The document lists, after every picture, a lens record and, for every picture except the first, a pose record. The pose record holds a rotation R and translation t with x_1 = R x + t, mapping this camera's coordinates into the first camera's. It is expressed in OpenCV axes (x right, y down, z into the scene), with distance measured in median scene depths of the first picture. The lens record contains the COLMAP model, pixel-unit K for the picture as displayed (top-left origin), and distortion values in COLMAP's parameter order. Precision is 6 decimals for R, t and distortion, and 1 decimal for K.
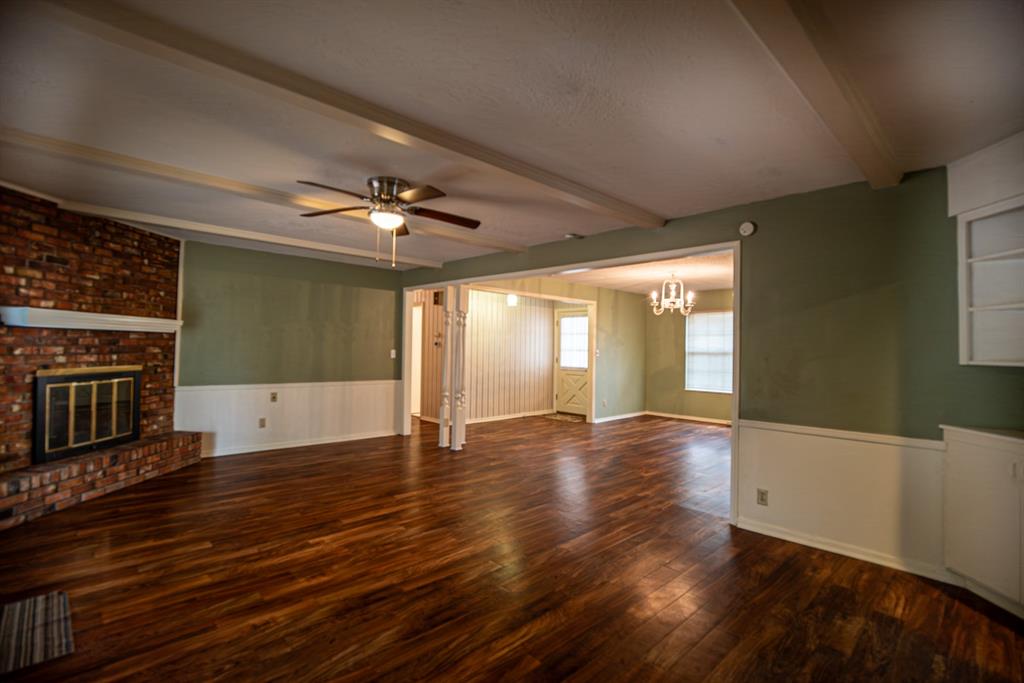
lens RADIAL K [[478.0, 0, 515.6], [0, 478.0, 336.4], [0, 0, 1]] dist [-0.030239, 0.000497]
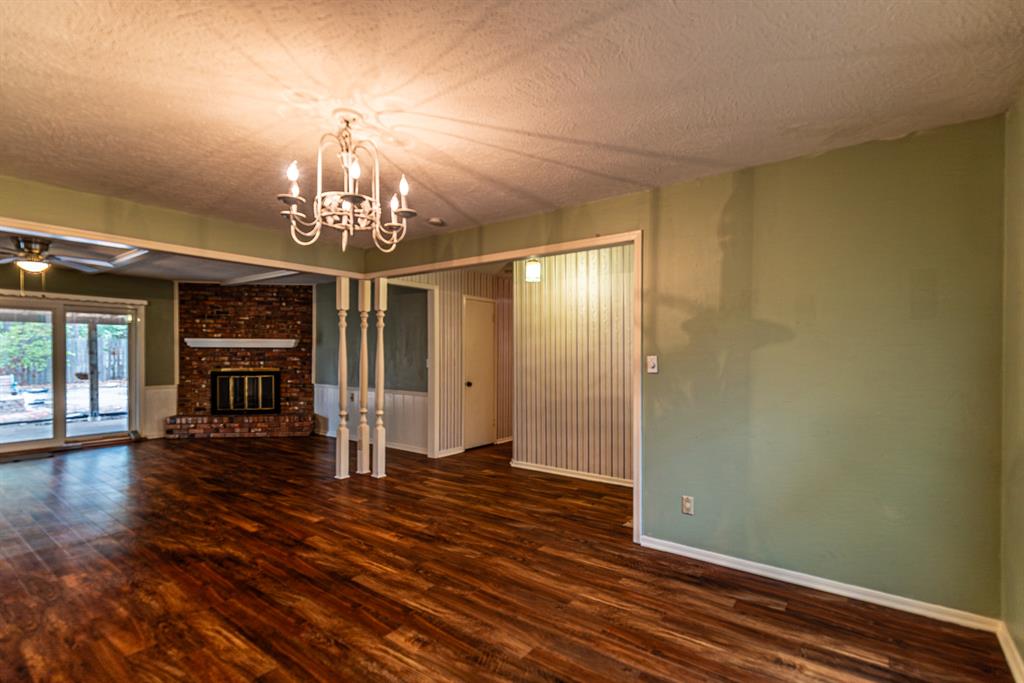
lens RADIAL K [[481.6, 0, 515.2], [0, 481.6, 357.9], [0, 0, 1]] dist [0.003813, 0.000451]
pose [[0.155434, -0.008675, -0.987808, 1.117330], [0.023205, 0.999718, -0.005128, 0.060498], [0.987574, -0.022125, 0.155592, 1.753479]]
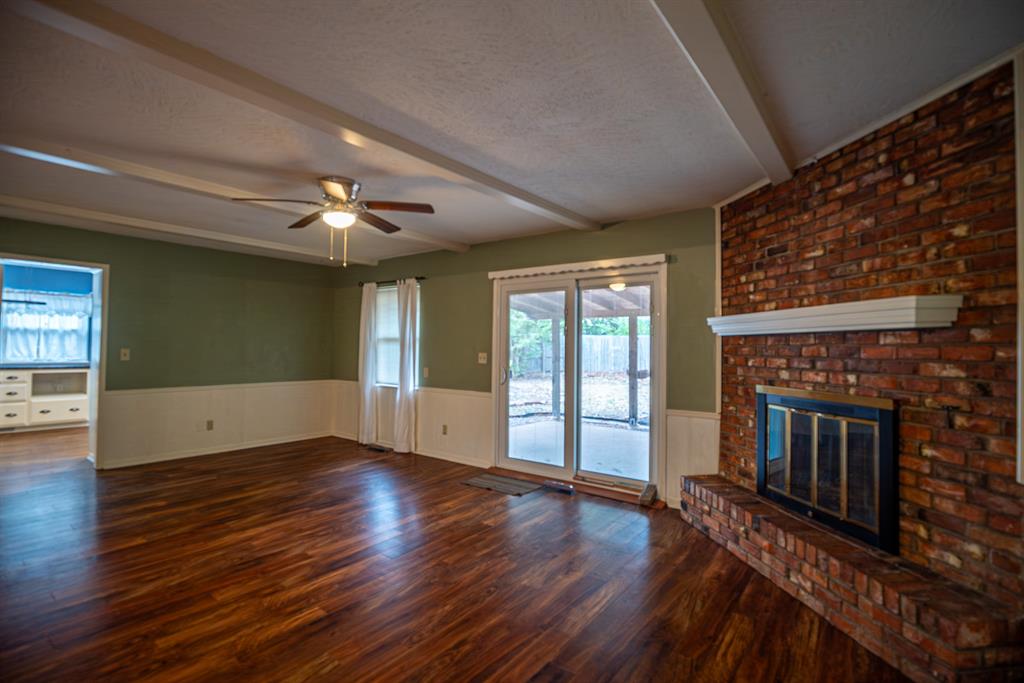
lens RADIAL K [[488.2, 0, 497.8], [0, 488.2, 335.2], [0, 0, 1]] dist [-0.025418, -0.000204]
pose [[-0.990468, -0.034798, -0.133277, -0.373861], [-0.027944, 0.998206, -0.052956, 0.036662], [0.134881, -0.048727, -0.989663, 1.620702]]
